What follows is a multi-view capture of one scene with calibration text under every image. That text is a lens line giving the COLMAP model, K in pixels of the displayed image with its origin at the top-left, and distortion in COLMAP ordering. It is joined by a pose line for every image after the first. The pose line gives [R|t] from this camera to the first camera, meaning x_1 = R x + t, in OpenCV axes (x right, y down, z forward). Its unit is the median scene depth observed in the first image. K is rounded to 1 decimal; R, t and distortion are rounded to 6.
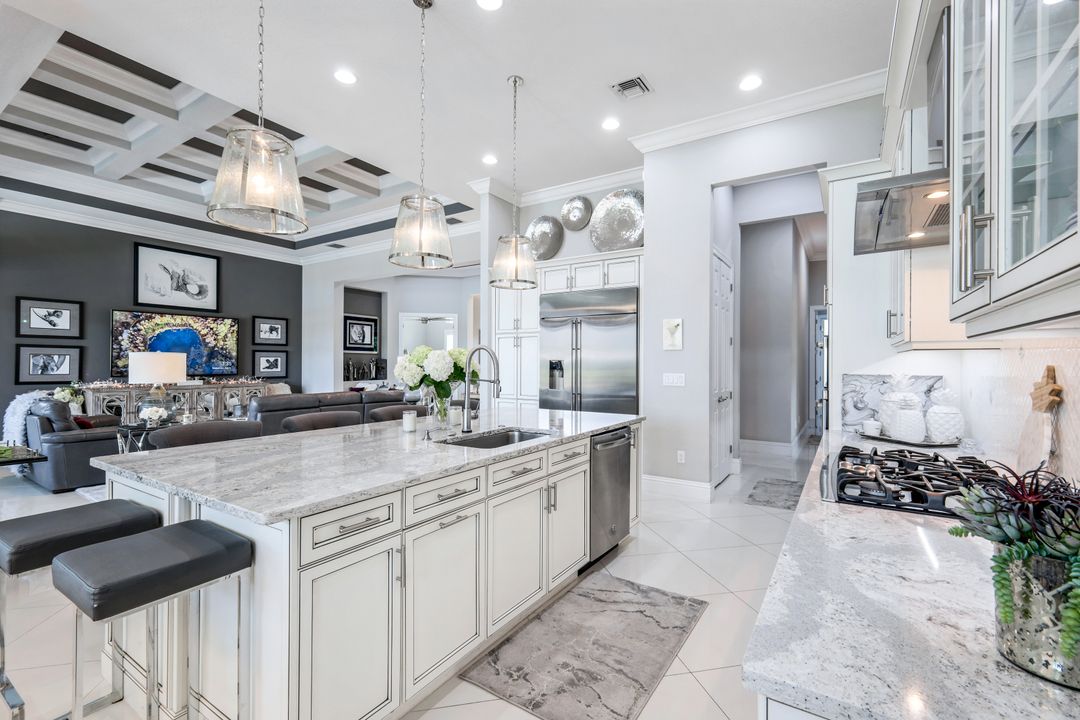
lens RADIAL K [[476.9, 0, 537.7], [0, 476.9, 354.6], [0, 0, 1]] dist [0.002044, 0.000480]
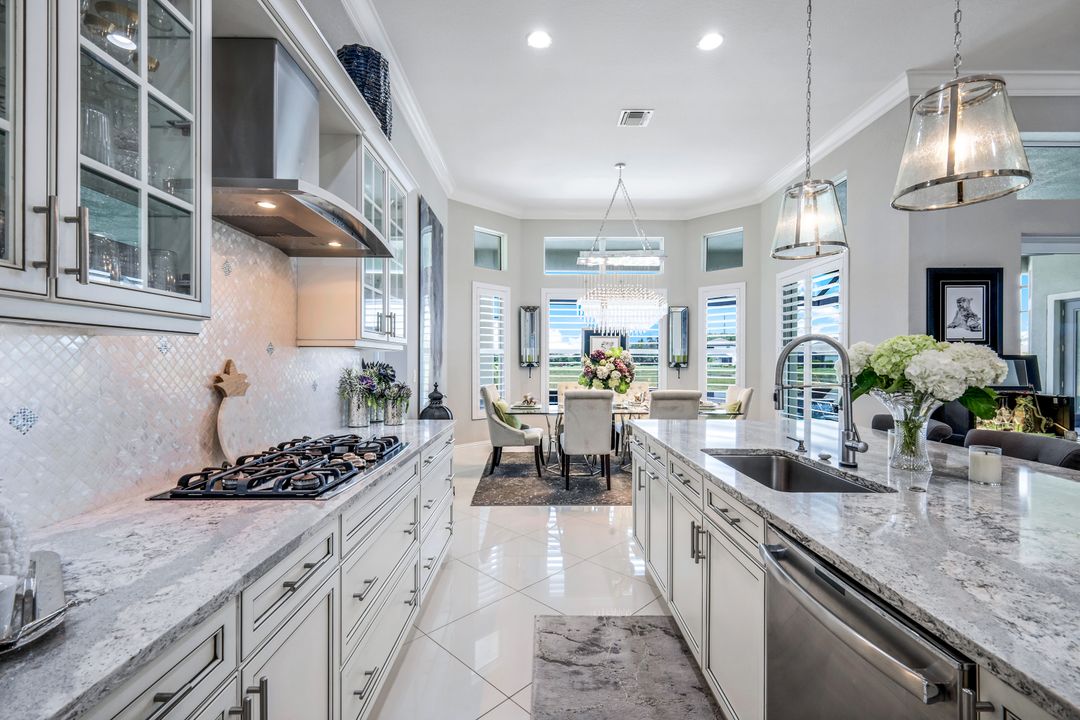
lens RADIAL K [[474.4, 0, 540.0], [0, 474.4, 360.0], [0, 0, 1]] dist [0.003490, 0.000015]
pose [[-0.837671, -0.002568, -0.546169, 0.664660], [0.010268, 0.999738, -0.020450, 0.033800], [0.546078, -0.022739, -0.837425, 1.565986]]
